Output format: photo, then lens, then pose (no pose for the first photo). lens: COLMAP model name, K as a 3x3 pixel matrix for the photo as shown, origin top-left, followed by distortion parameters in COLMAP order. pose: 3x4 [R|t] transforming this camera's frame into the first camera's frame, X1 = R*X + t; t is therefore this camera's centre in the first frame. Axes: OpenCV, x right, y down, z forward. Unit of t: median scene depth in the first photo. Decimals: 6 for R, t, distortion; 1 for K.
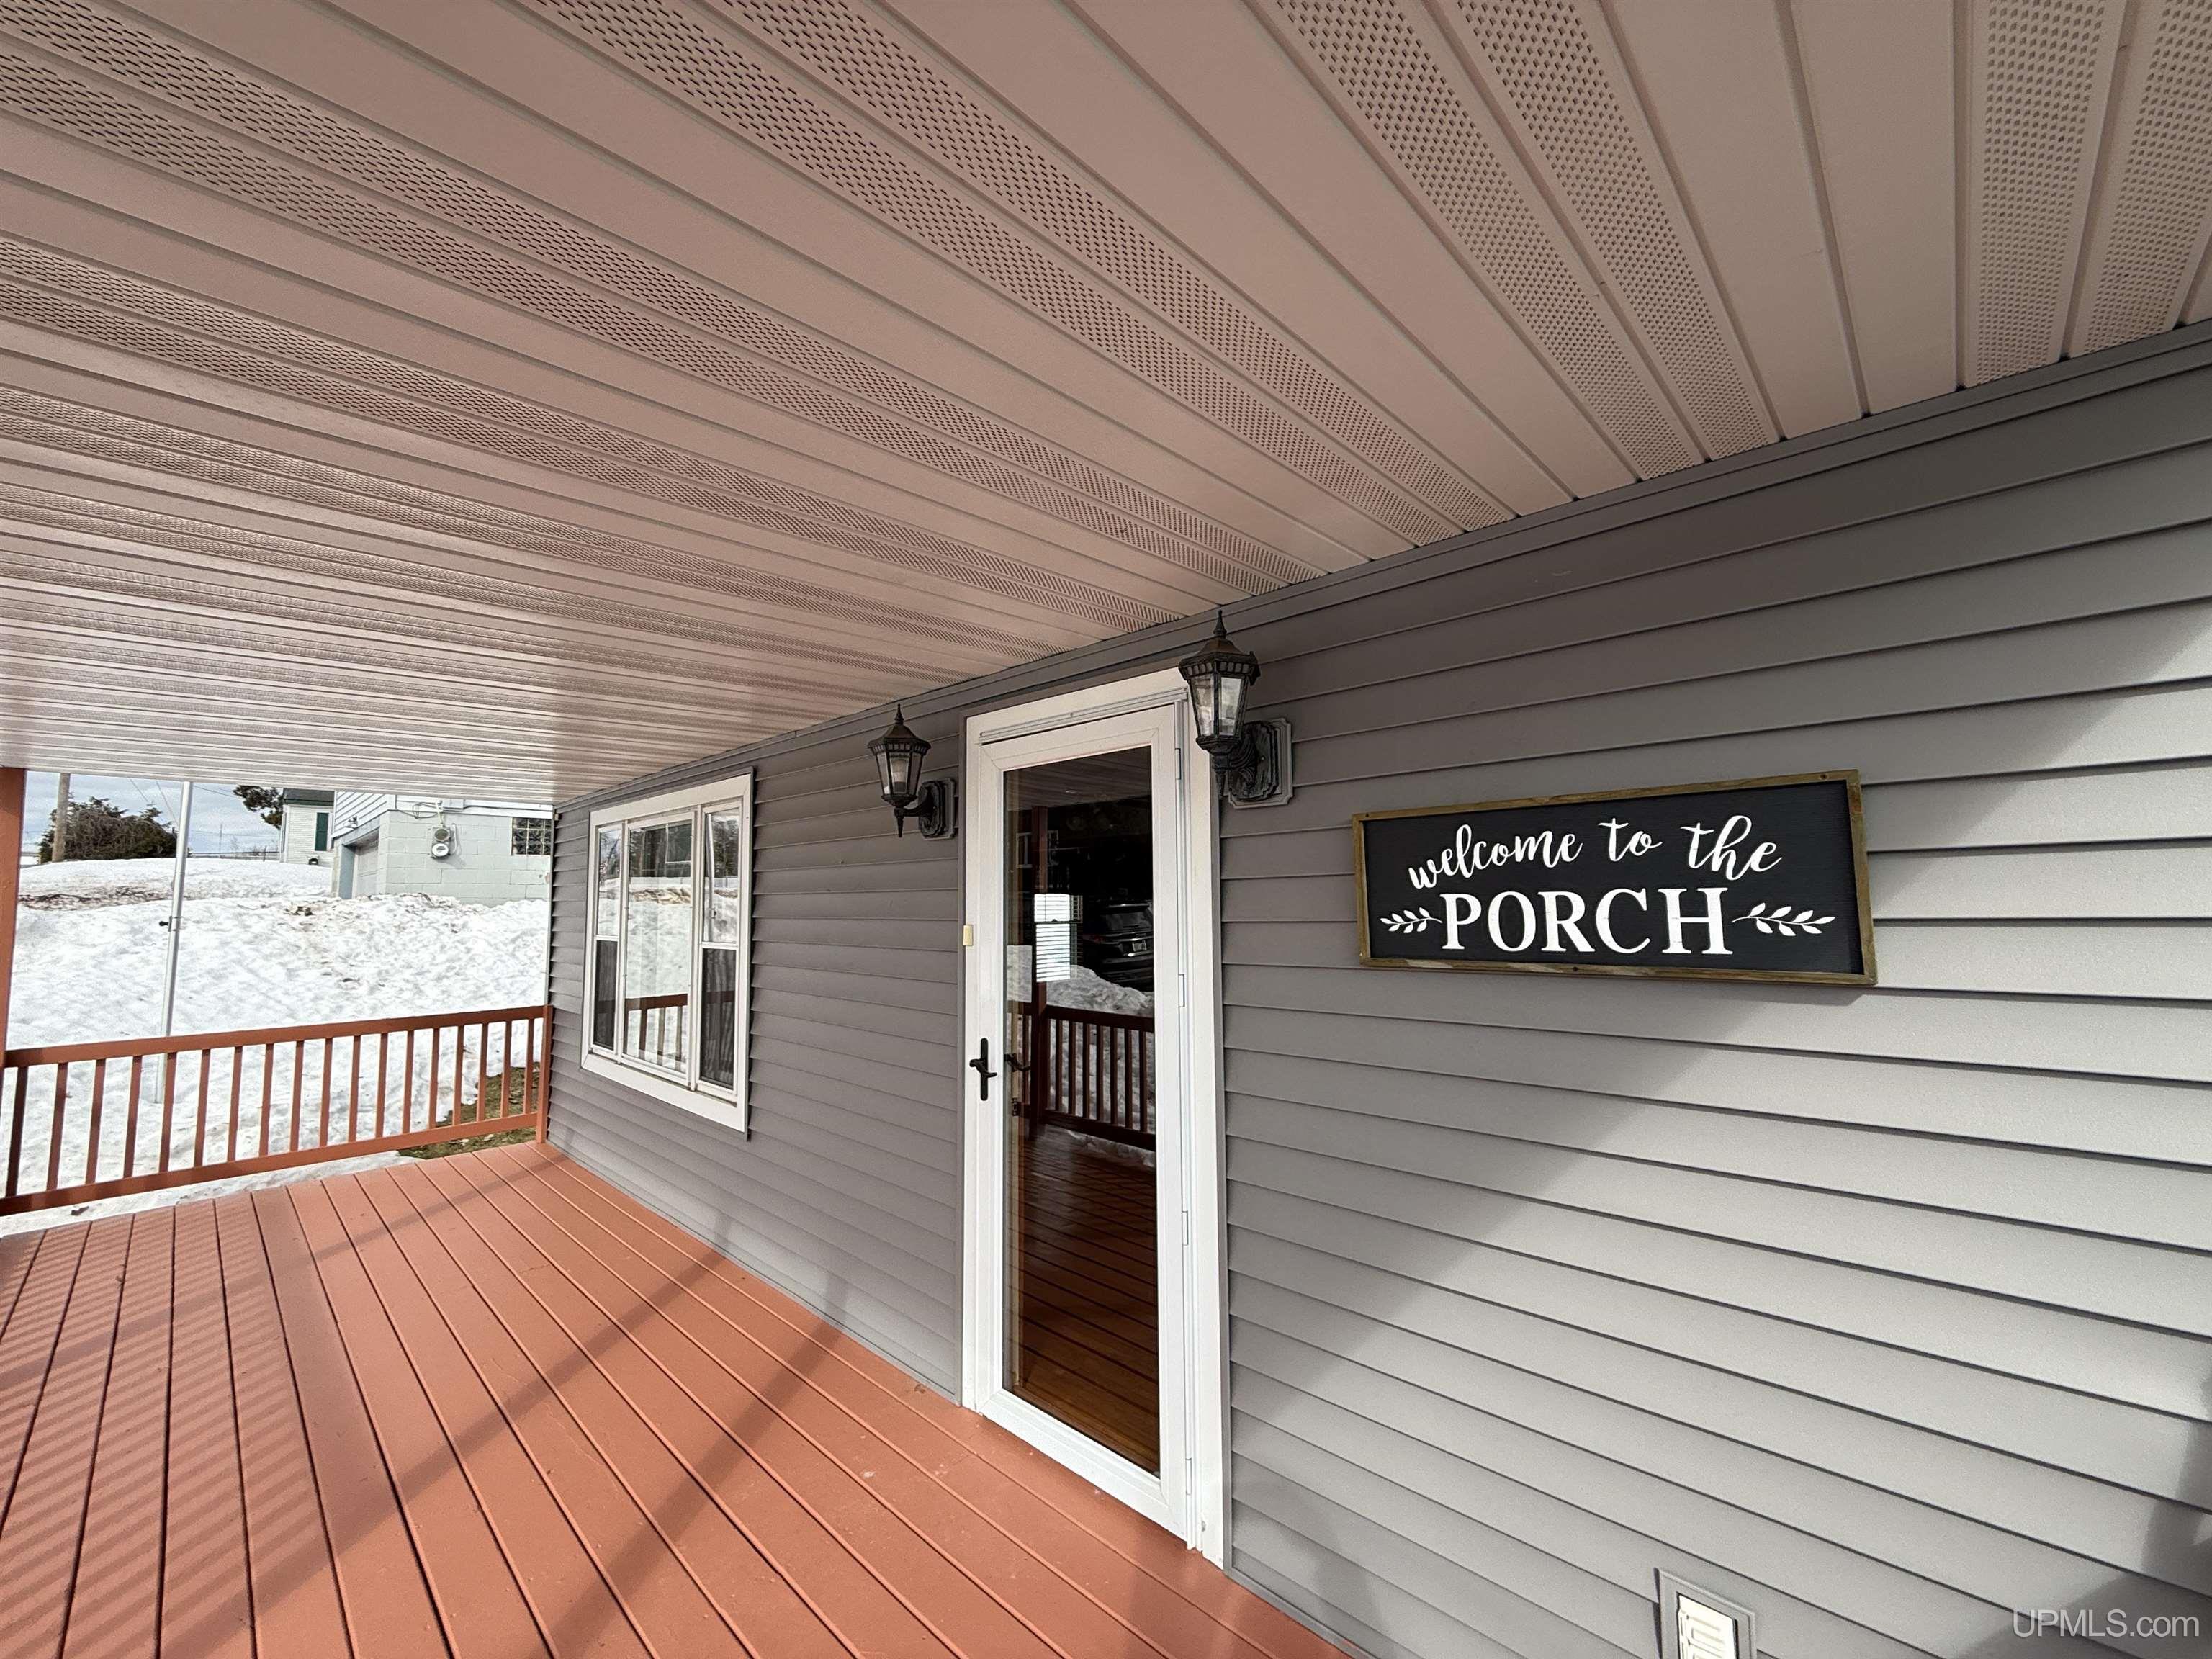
lens RADIAL K [[875.3, 0, 1108.2], [0, 875.3, 823.6], [0, 0, 1]] dist [-0.001053, 0.000546]
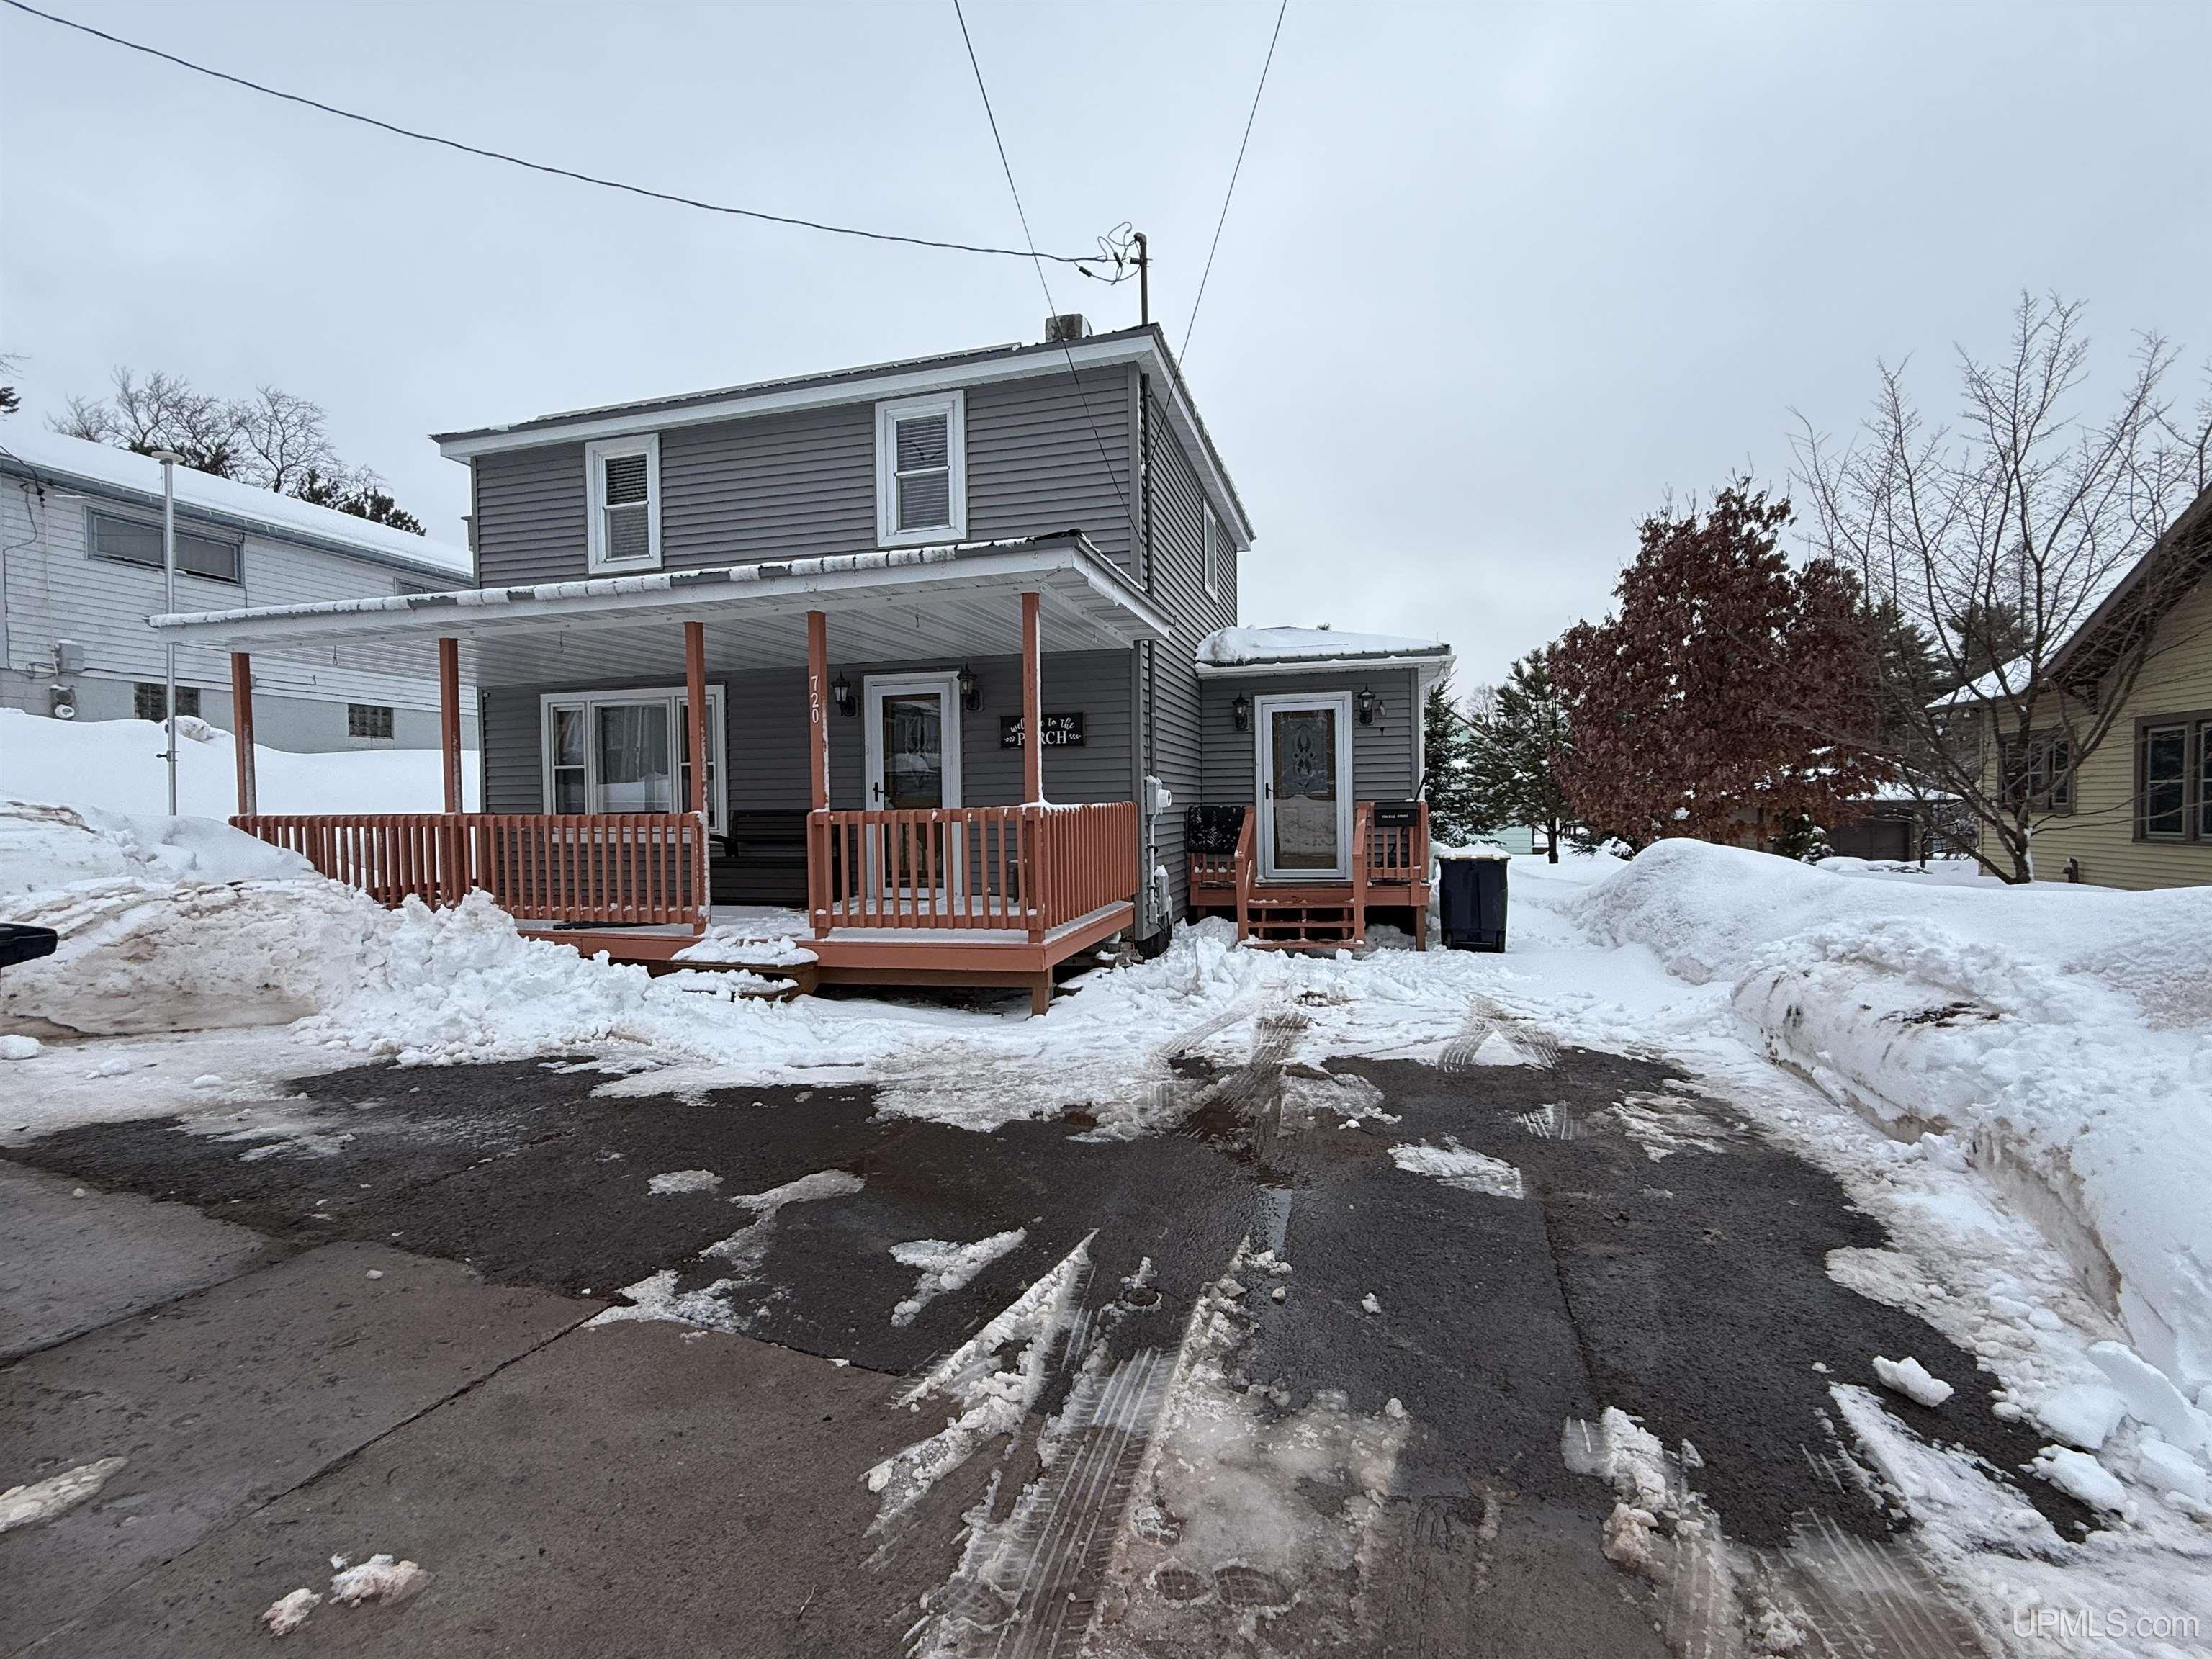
lens RADIAL K [[951.7, 0, 1091.9], [0, 951.7, 828.7], [0, 0, 1]] dist [0.001312, 0.000779]
pose [[0.880488, -0.012646, 0.473899, -1.444463], [-0.038552, 0.994423, 0.098166, 0.064287], [-0.472498, -0.104703, 0.875090, -3.163684]]
